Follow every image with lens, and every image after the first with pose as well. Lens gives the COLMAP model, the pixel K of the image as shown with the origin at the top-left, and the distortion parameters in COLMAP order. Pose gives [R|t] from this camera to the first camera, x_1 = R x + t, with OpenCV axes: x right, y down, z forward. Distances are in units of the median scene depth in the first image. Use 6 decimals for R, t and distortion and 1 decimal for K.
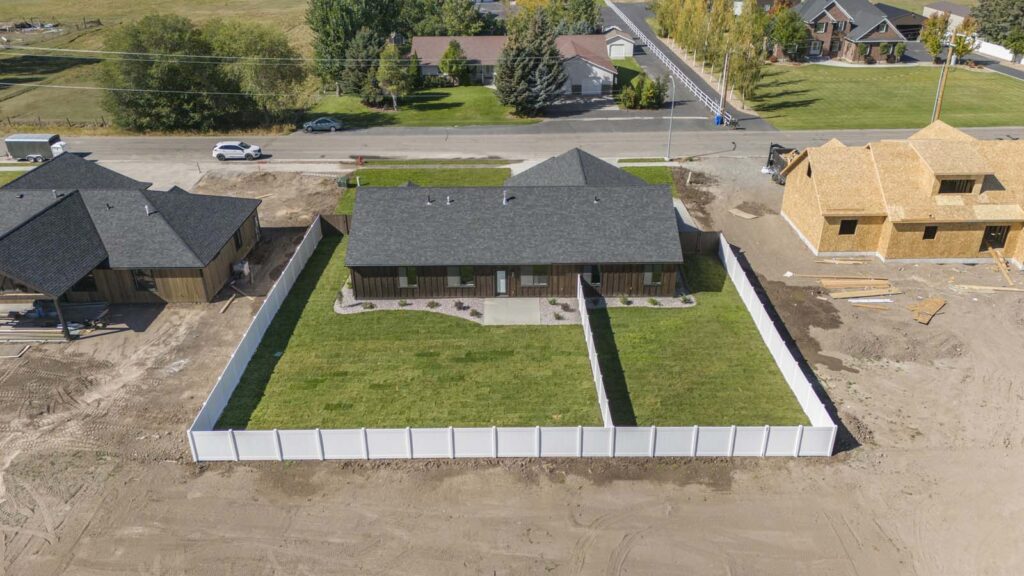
lens RADIAL K [[747.7, 0, 512.0], [0, 747.7, 288.0], [0, 0, 1]] dist [0.096177, -0.108267]
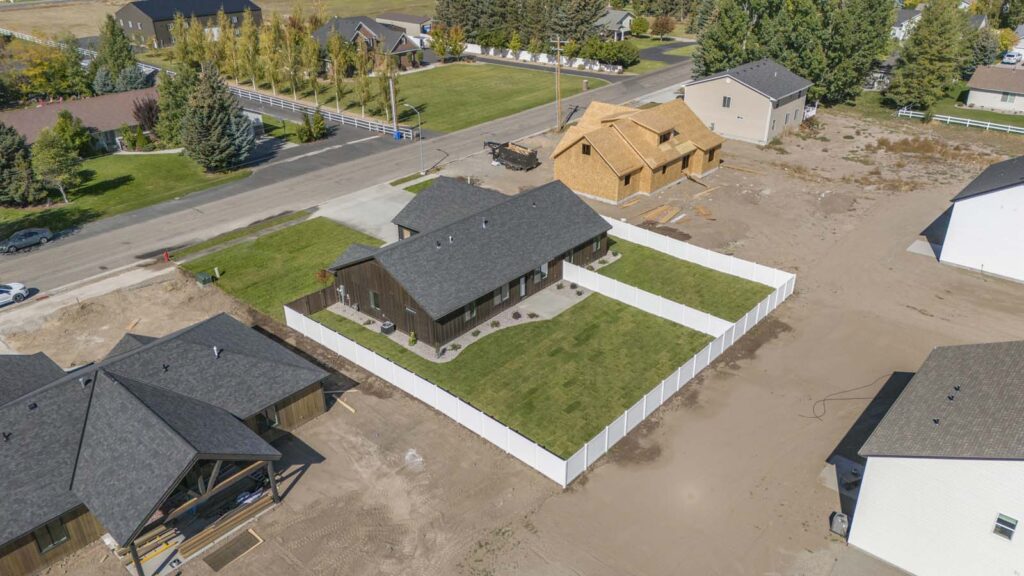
lens RADIAL K [[747.7, 0, 512.0], [0, 747.7, 288.0], [0, 0, 1]] dist [0.096177, -0.108267]
pose [[0.660227, -0.340631, 0.669381, -0.784420], [0.345967, 0.928985, 0.131502, -0.160932], [-0.666639, 0.144763, 0.731188, 0.118627]]
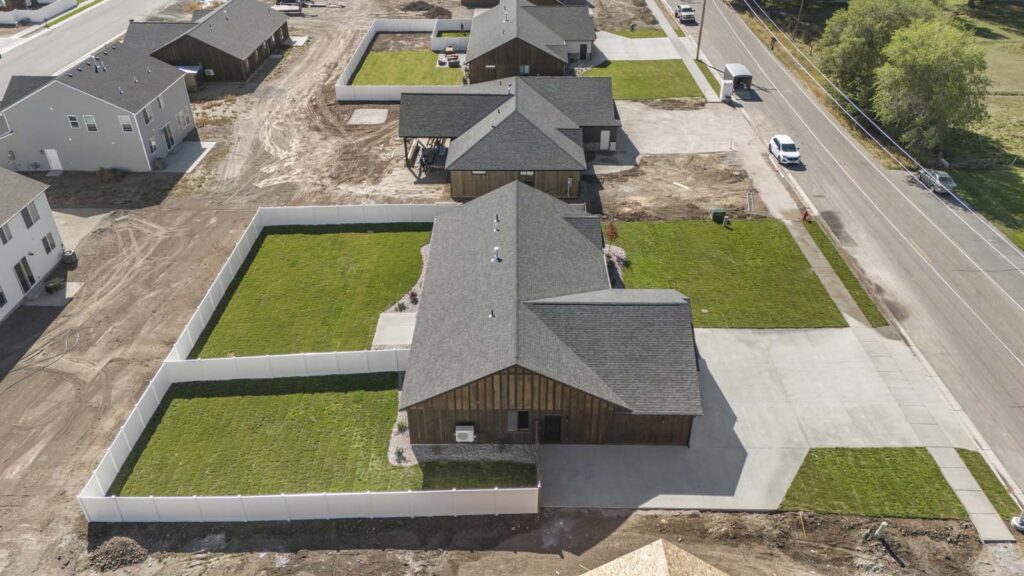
lens RADIAL K [[747.7, 0, 512.0], [0, 747.7, 288.0], [0, 0, 1]] dist [0.096177, -0.108267]
pose [[-0.005559, 0.555861, -0.831257, 0.760225], [-0.451004, 0.740530, 0.498208, -0.544762], [0.892505, 0.377669, 0.246579, 0.783977]]
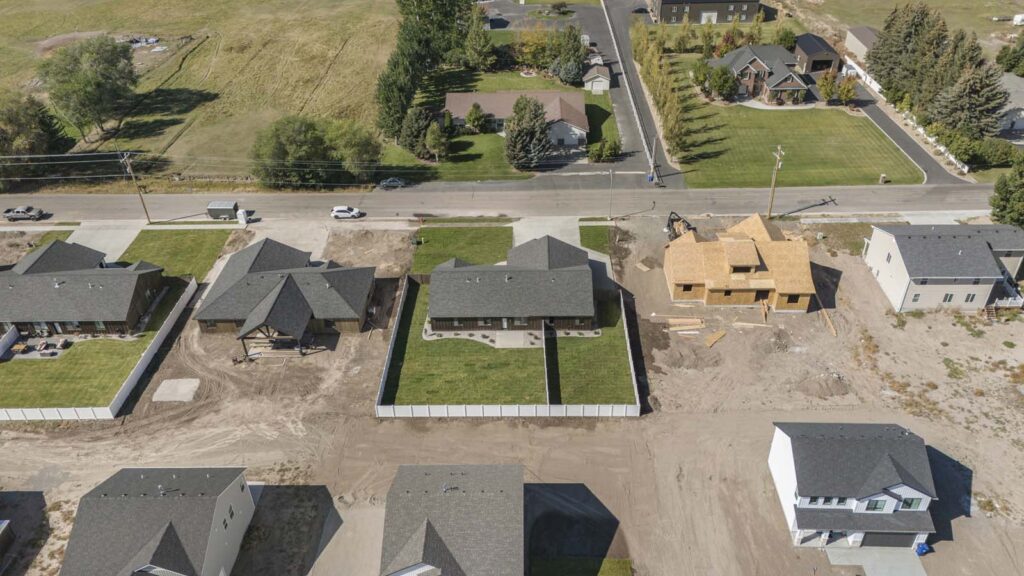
lens RADIAL K [[747.7, 0, 512.0], [0, 747.7, 288.0], [0, 0, 1]] dist [0.096177, -0.108267]
pose [[0.999750, 0.000899, -0.022345, 0.046928], [0.002106, 0.990963, 0.134117, -0.348254], [0.022263, -0.134131, 0.990714, -0.913915]]
